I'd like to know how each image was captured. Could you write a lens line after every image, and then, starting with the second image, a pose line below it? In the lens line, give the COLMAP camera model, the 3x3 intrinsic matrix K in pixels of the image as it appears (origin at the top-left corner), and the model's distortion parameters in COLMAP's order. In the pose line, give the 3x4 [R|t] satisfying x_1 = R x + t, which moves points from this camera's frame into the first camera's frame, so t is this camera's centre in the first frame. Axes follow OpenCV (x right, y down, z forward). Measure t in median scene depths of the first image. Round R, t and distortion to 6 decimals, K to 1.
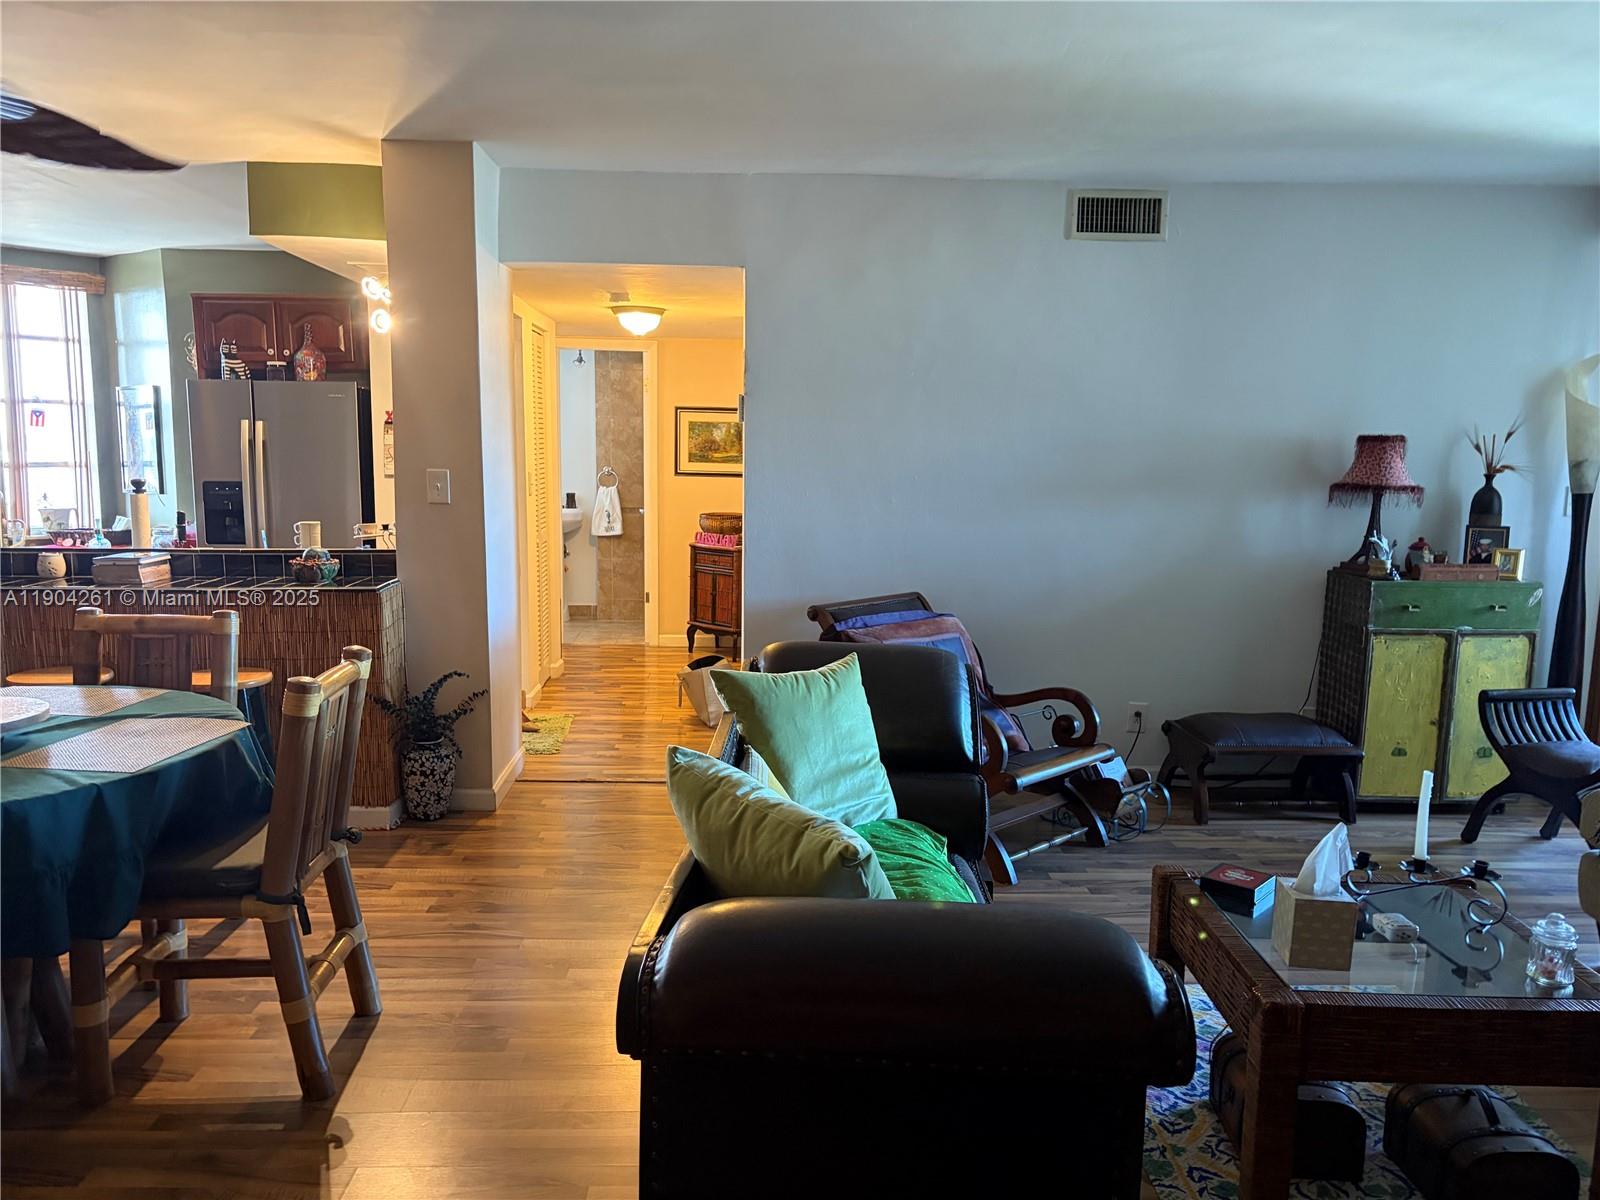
lens RADIAL K [[1209.5, 0, 789.5], [0, 1209.5, 604.2], [0, 0, 1]] dist [0.041815, -0.049653]
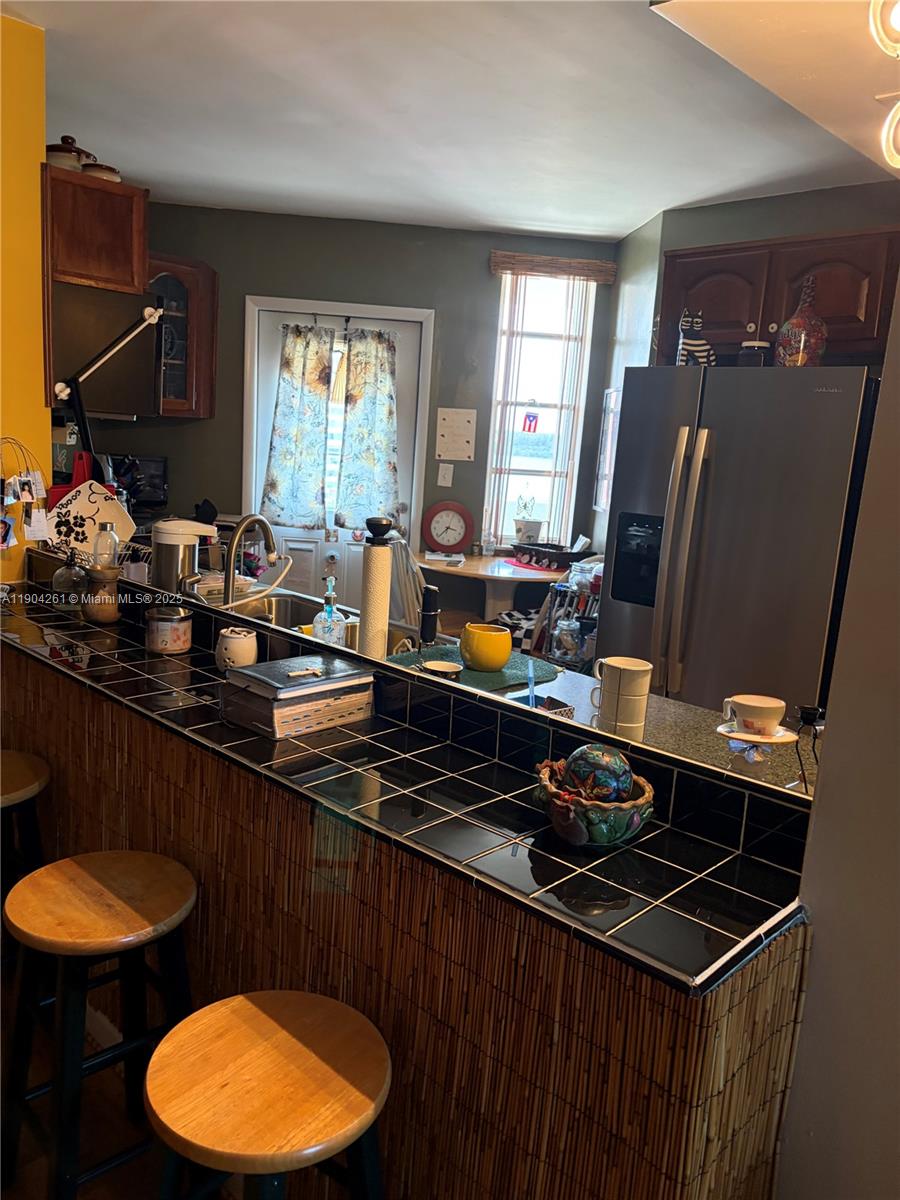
lens RADIAL K [[907.1, 0, 447.8], [0, 907.1, 594.9], [0, 0, 1]] dist [0.041815, -0.049653]
pose [[0.687541, 0.161401, -0.707981, -0.160209], [-0.151107, 0.985442, 0.077910, -0.075474], [0.710250, 0.053414, 0.701920, 0.534377]]
